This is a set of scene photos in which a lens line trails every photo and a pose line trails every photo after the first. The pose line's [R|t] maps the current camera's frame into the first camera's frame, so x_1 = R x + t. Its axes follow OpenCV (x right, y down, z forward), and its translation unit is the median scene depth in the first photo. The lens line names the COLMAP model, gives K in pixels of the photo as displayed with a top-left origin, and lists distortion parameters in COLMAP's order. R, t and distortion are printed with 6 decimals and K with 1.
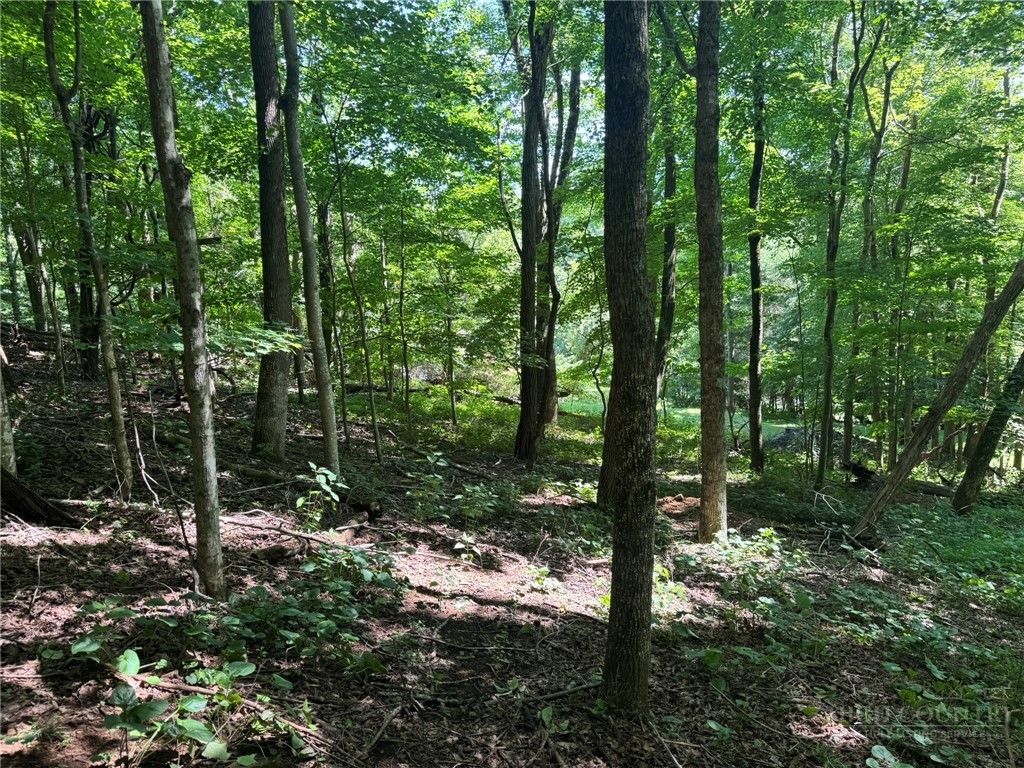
lens RADIAL K [[710.1, 0, 514.3], [0, 710.1, 379.0], [0, 0, 1]] dist [0.019287, -0.016022]
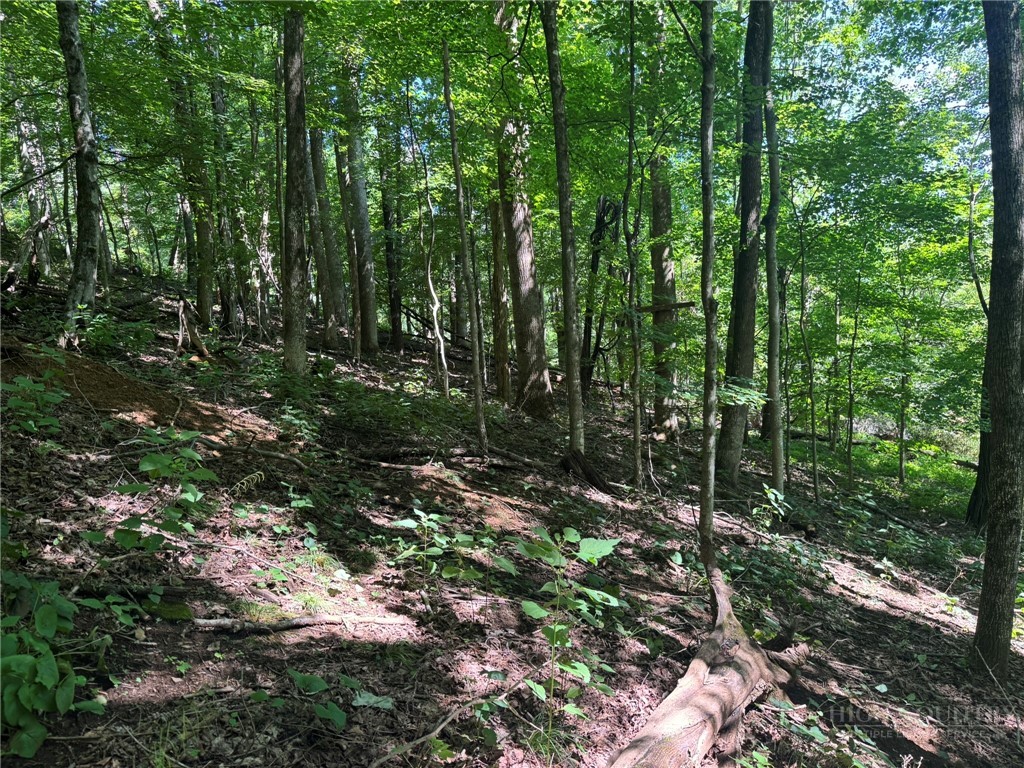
lens RADIAL K [[710.1, 0, 516.3], [0, 710.1, 379.4], [0, 0, 1]] dist [0.019287, -0.016022]
pose [[0.824453, 0.062320, -0.562488, 0.033225], [-0.093941, 0.995200, -0.027430, -0.000967], [0.558079, 0.075456, 0.826350, -0.175165]]
